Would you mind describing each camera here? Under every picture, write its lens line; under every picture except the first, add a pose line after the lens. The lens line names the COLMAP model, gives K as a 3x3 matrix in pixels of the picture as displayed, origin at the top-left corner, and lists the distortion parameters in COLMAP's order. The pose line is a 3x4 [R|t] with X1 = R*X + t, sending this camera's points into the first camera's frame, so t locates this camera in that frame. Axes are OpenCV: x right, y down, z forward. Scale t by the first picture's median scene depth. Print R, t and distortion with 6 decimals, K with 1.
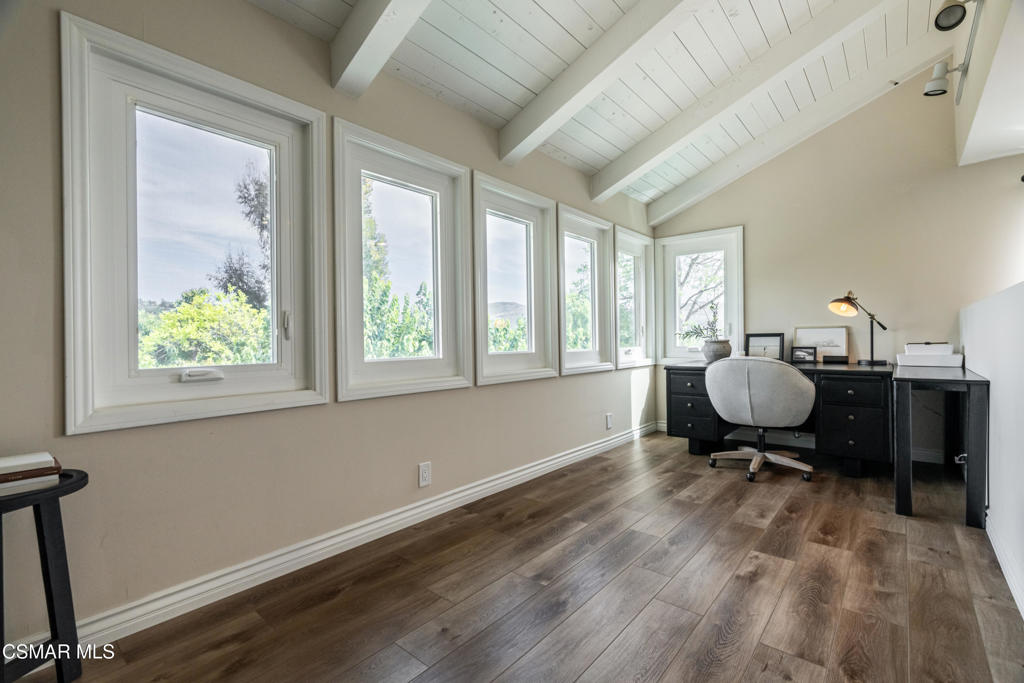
lens RADIAL K [[461.4, 0, 516.1], [0, 461.4, 340.1], [0, 0, 1]] dist [0.000024, -0.000047]
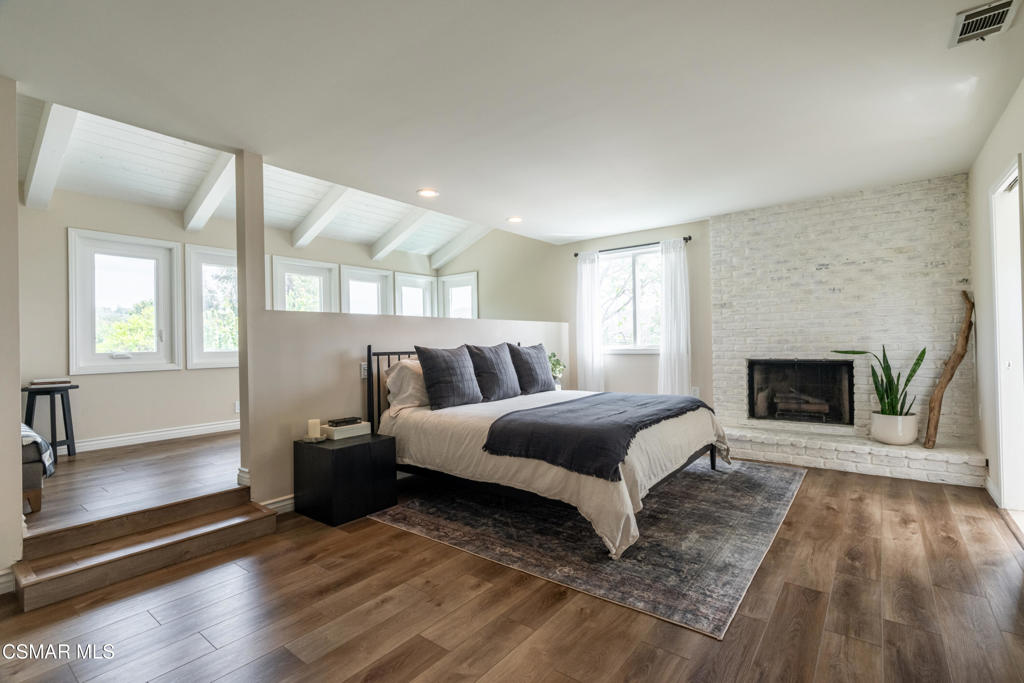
lens RADIAL K [[461.4, 0, 508.6], [0, 461.4, 340.7], [0, 0, 1]] dist [0.000024, -0.000047]
pose [[0.998794, -0.008642, 0.048337, 1.061285], [0.009075, 0.999921, -0.008753, 0.027859], [-0.048257, 0.009181, 0.998793, -1.317399]]
